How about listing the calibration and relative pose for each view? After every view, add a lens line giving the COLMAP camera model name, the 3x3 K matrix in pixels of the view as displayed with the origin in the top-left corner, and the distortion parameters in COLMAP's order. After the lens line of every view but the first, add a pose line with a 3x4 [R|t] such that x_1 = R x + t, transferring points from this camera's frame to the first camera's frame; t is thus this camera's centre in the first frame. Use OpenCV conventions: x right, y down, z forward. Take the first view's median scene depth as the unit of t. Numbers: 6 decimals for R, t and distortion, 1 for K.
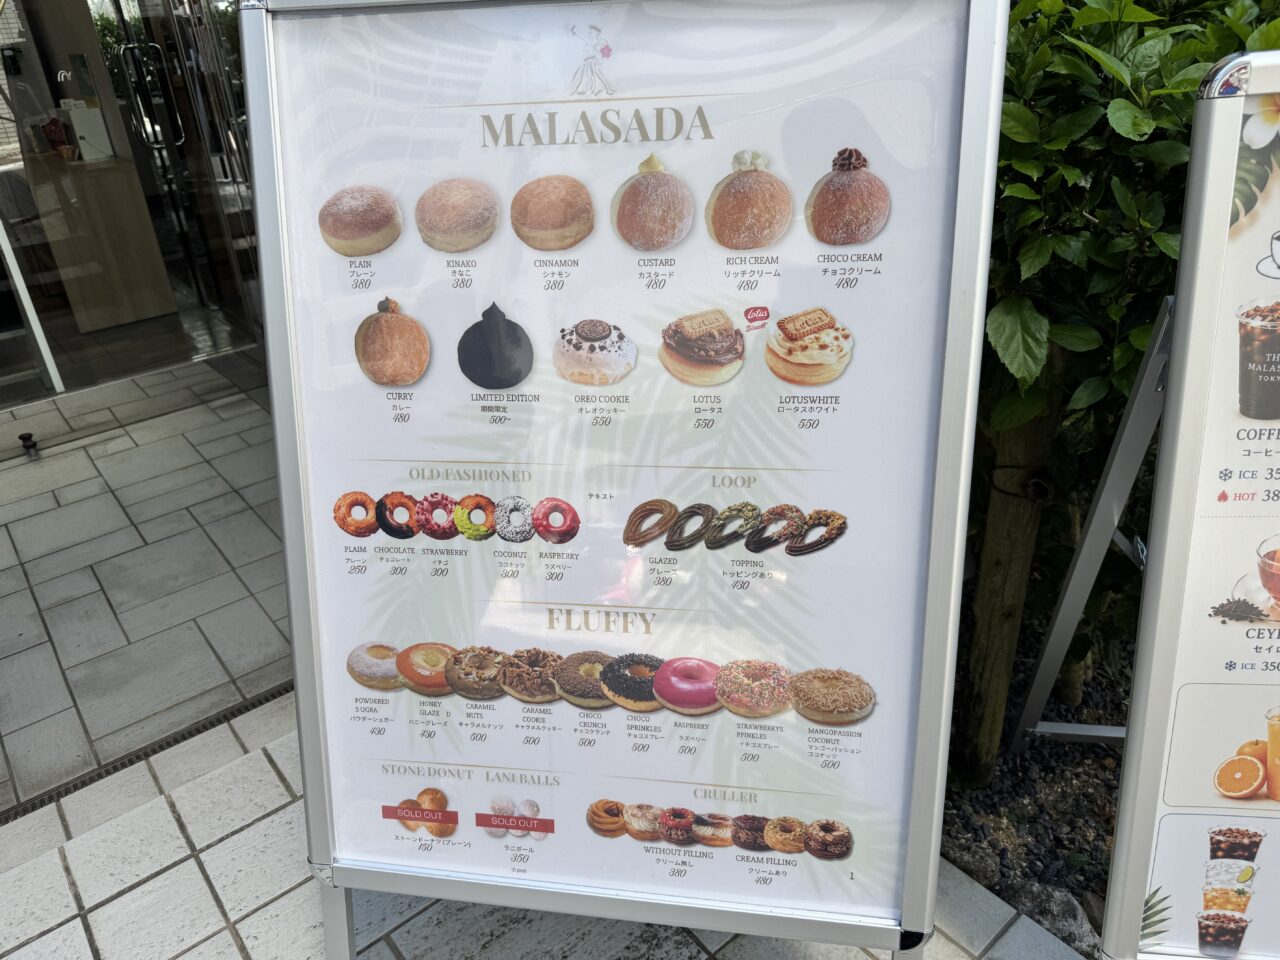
lens RADIAL K [[959.9, 0, 640.0], [0, 959.9, 480.0], [0, 0, 1]] dist [0.133837, -0.202406]
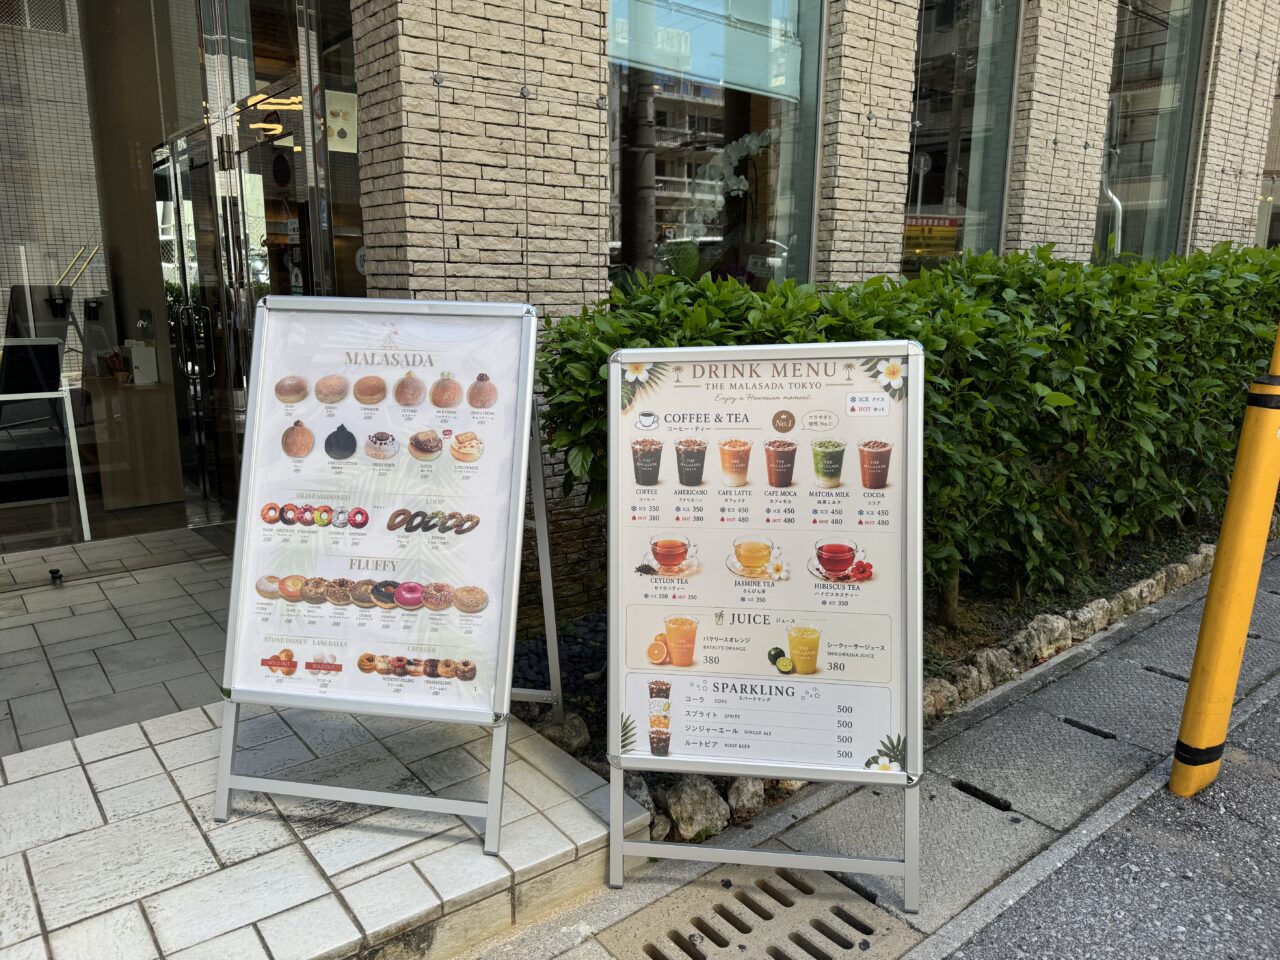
lens RADIAL K [[911.1, 0, 638.1], [0, 911.1, 449.8], [0, 0, 1]] dist [0.123011, -0.150179]
pose [[0.998030, 0.059762, 0.019087, 0.509297], [-0.051795, 0.956583, -0.286821, 0.467128], [-0.035399, 0.285268, 0.957794, -1.131828]]
